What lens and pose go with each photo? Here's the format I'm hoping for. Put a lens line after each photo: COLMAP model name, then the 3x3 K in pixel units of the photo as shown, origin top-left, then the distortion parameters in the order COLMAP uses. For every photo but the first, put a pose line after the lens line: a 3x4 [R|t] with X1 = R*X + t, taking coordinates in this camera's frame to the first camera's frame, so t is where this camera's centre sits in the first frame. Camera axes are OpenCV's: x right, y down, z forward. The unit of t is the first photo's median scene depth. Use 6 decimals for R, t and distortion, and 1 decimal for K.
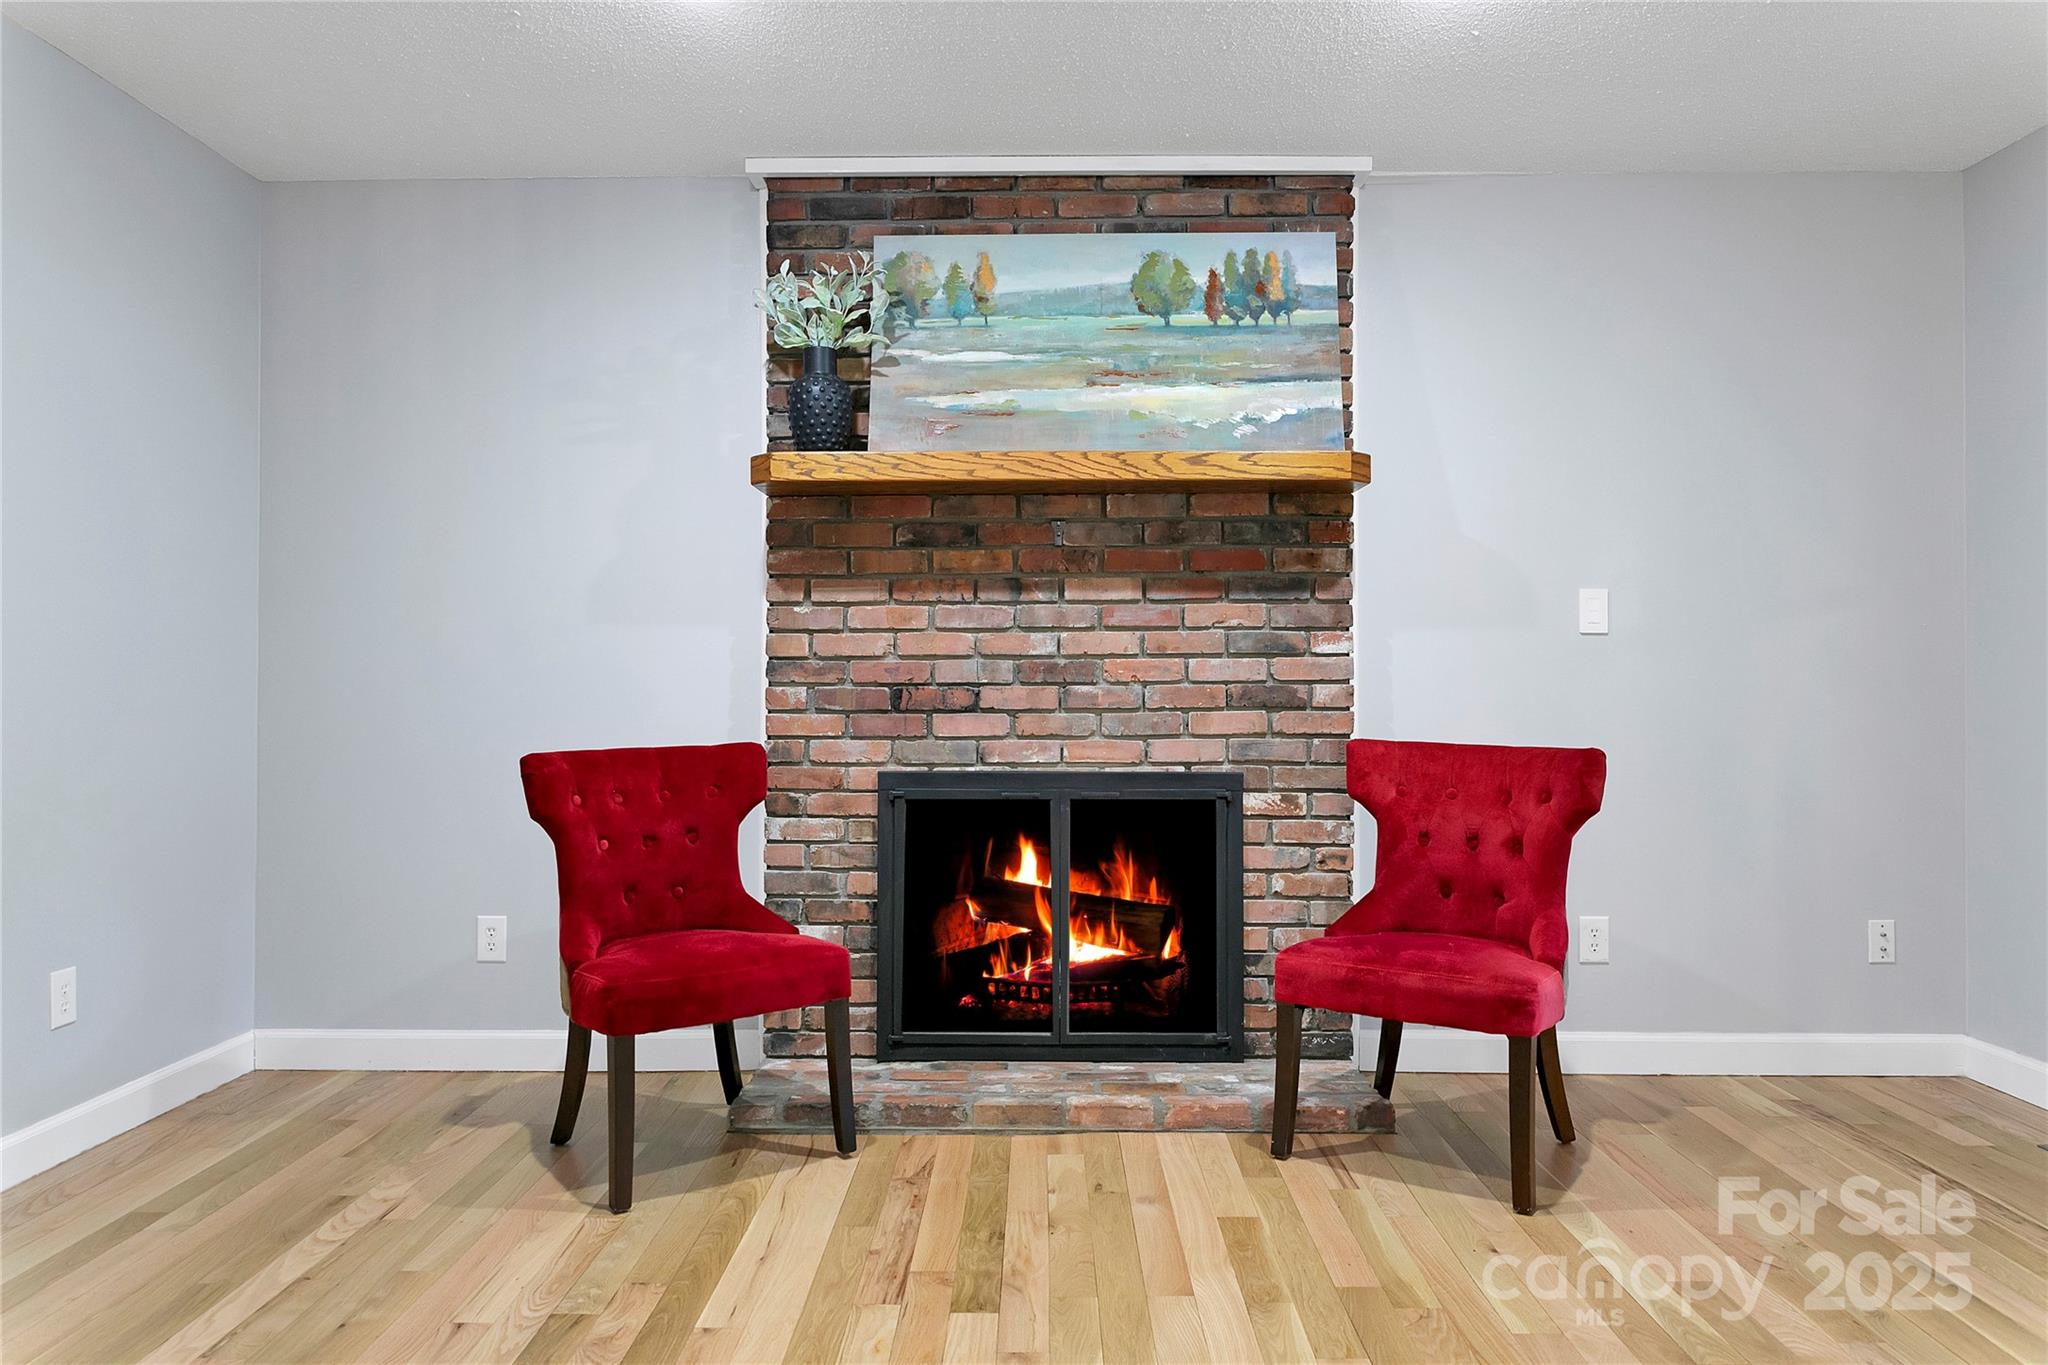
lens RADIAL K [[1390.2, 0, 1018.4], [0, 1390.2, 681.3], [0, 0, 1]] dist [-0.015580, 0.002508]
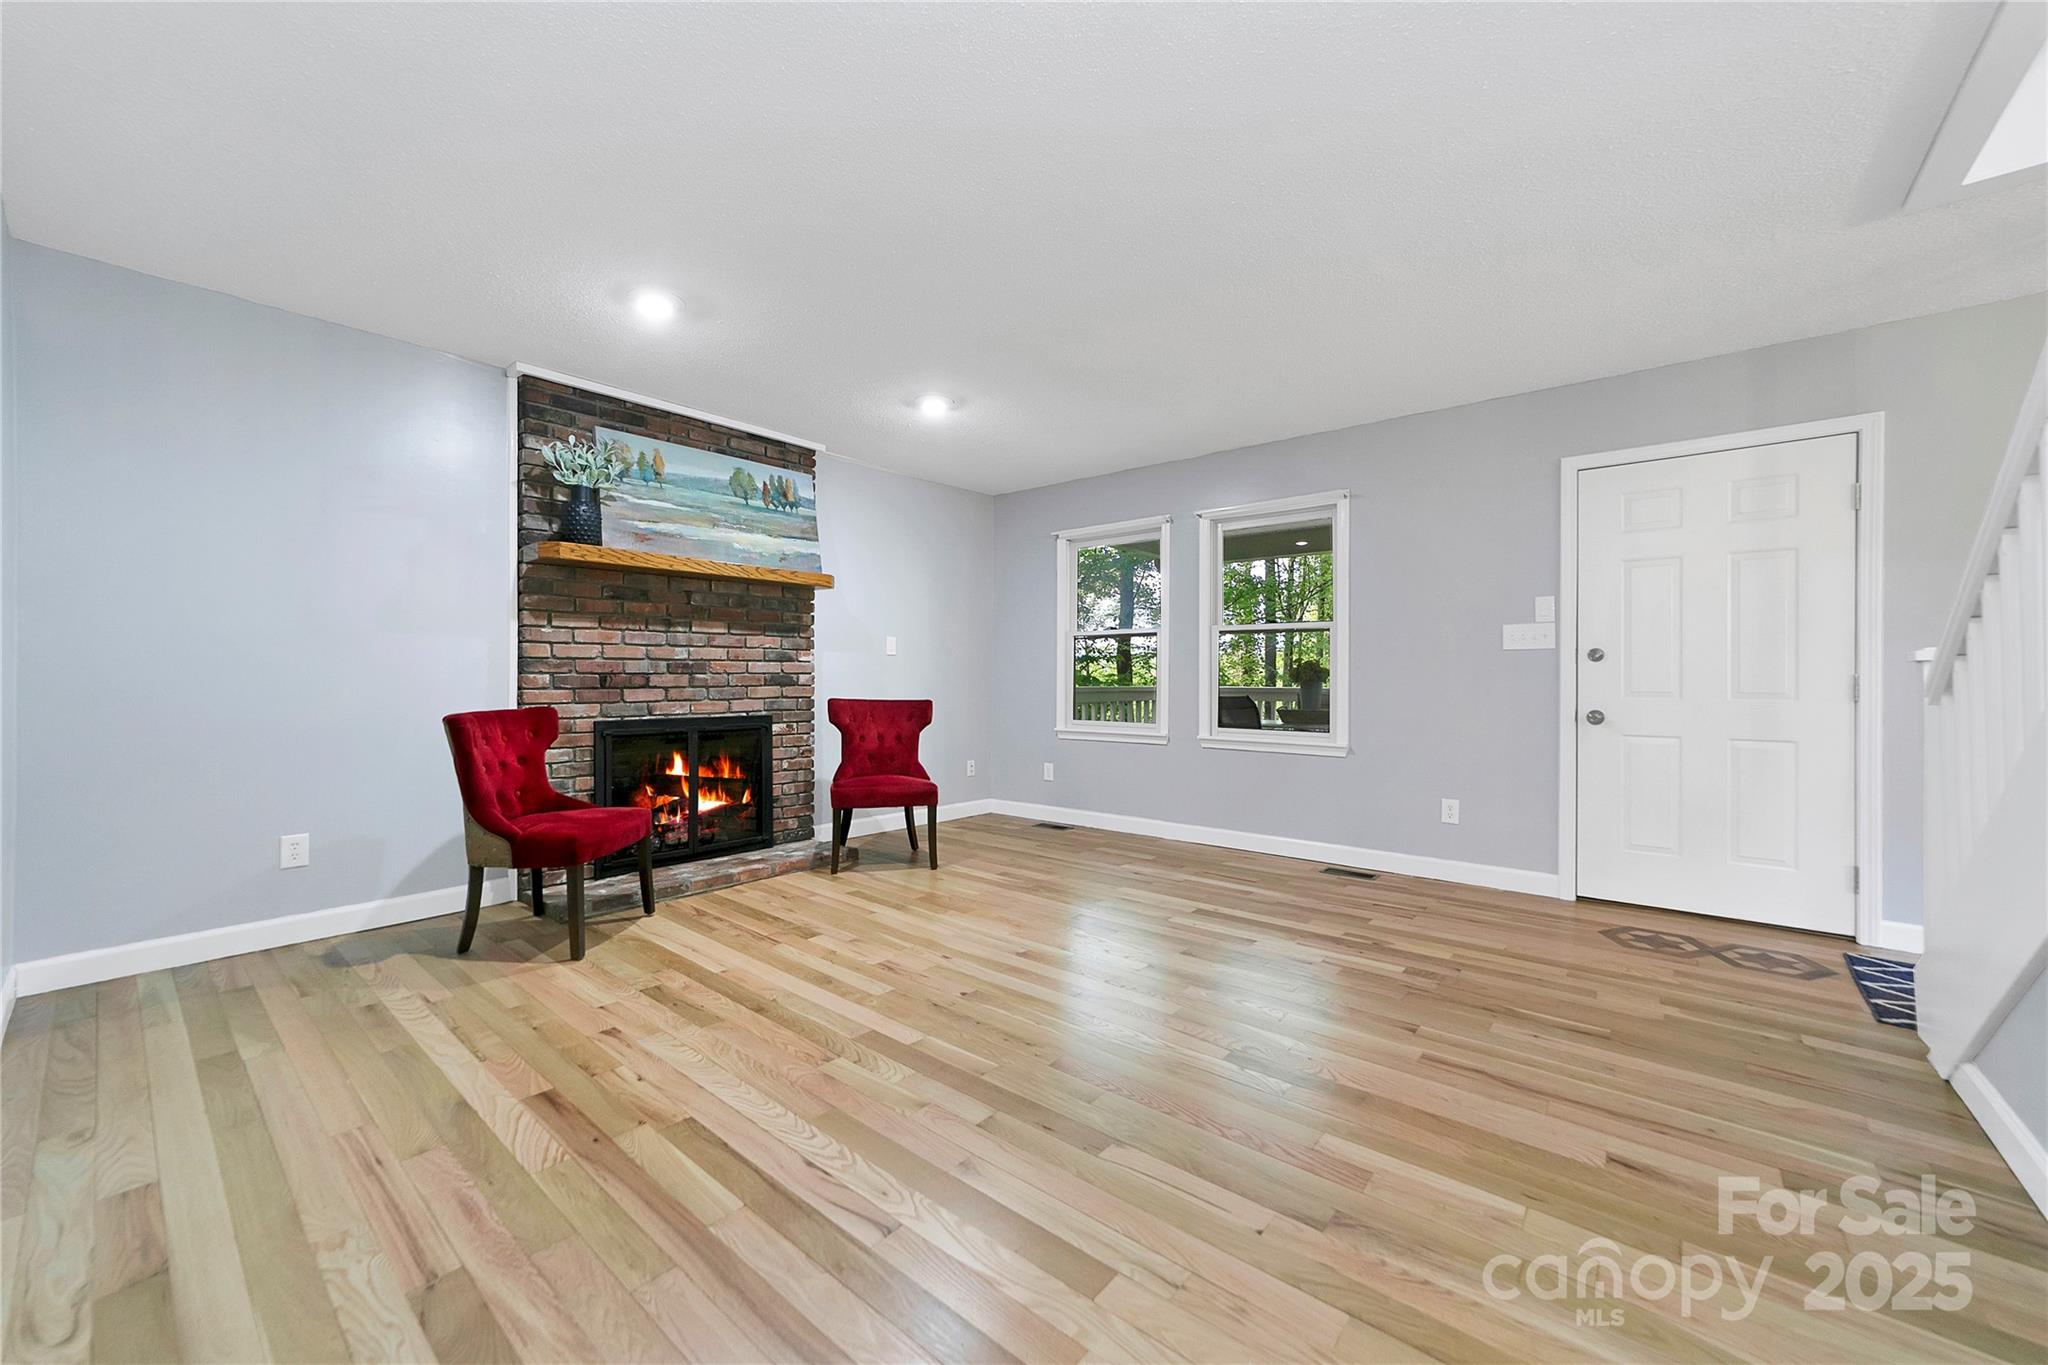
lens RADIAL K [[789.6, 0, 1030.9], [0, 789.6, 680.0], [0, 0, 1]] dist [-0.009800, 0.004656]
pose [[0.627435, -0.000235, 0.778669, -0.549621], [-0.010034, 0.999914, 0.008387, -0.003403], [-0.778604, -0.013076, 0.627379, -0.091934]]
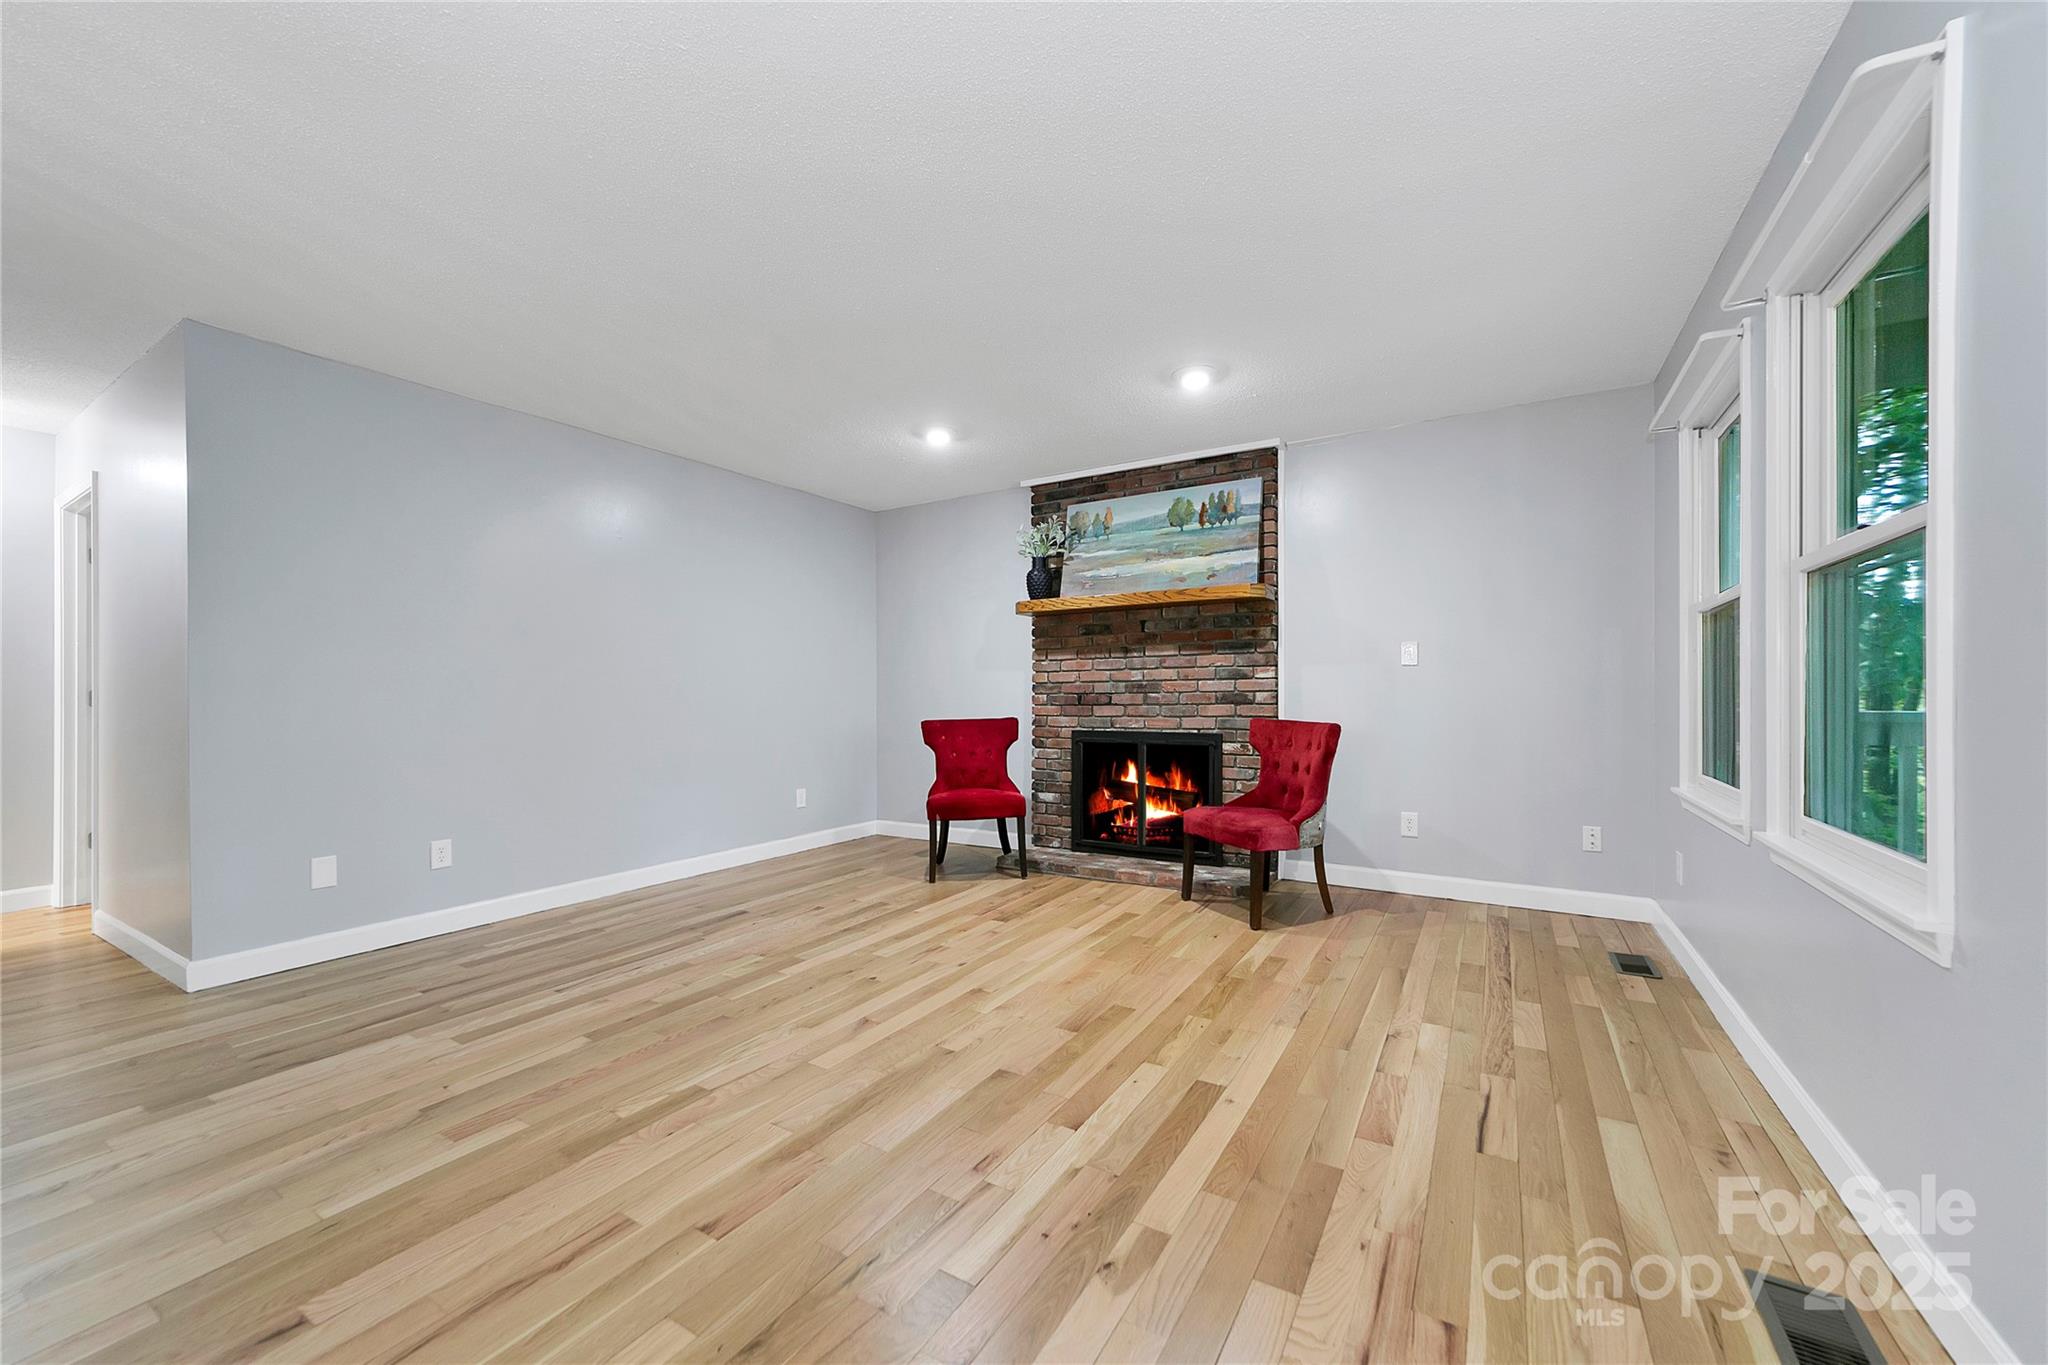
lens RADIAL K [[789.6, 0, 1023.9], [0, 789.6, 696.2], [0, 0, 1]] dist [-0.009800, 0.004656]
pose [[0.861790, -0.003959, -0.507249, 0.521205], [0.009748, 0.999914, 0.008757, -0.005969], [0.507171, -0.012492, 0.861755, -0.213181]]
